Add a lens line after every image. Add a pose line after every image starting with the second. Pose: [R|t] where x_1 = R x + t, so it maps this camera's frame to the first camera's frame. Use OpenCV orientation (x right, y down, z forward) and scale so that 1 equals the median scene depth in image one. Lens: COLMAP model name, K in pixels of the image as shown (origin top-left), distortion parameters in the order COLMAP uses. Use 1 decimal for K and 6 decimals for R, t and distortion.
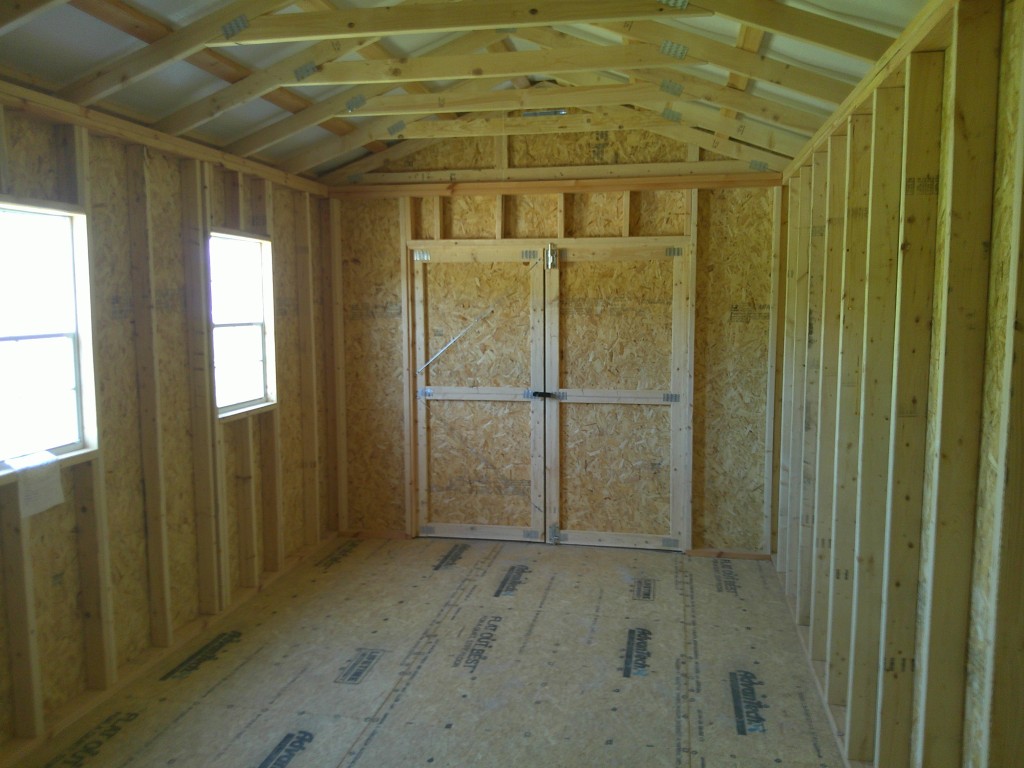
lens RADIAL K [[830.8, 0, 515.5], [0, 830.8, 391.6], [0, 0, 1]] dist [0.006664, -0.018961]
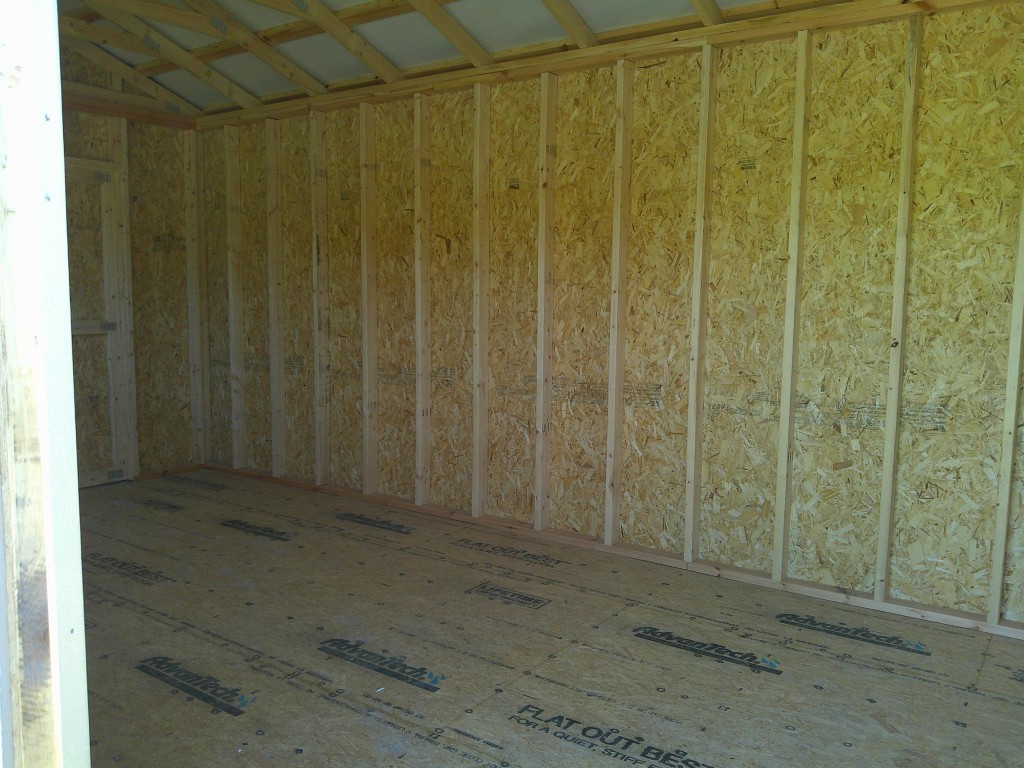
lens RADIAL K [[830.8, 0, 515.9], [0, 830.8, 379.9], [0, 0, 1]] dist [0.006664, -0.018961]
pose [[0.408588, -0.091501, 0.908121, -0.529739], [0.091991, 0.994024, 0.058767, 0.058385], [-0.908071, 0.059528, 0.414564, 0.155600]]
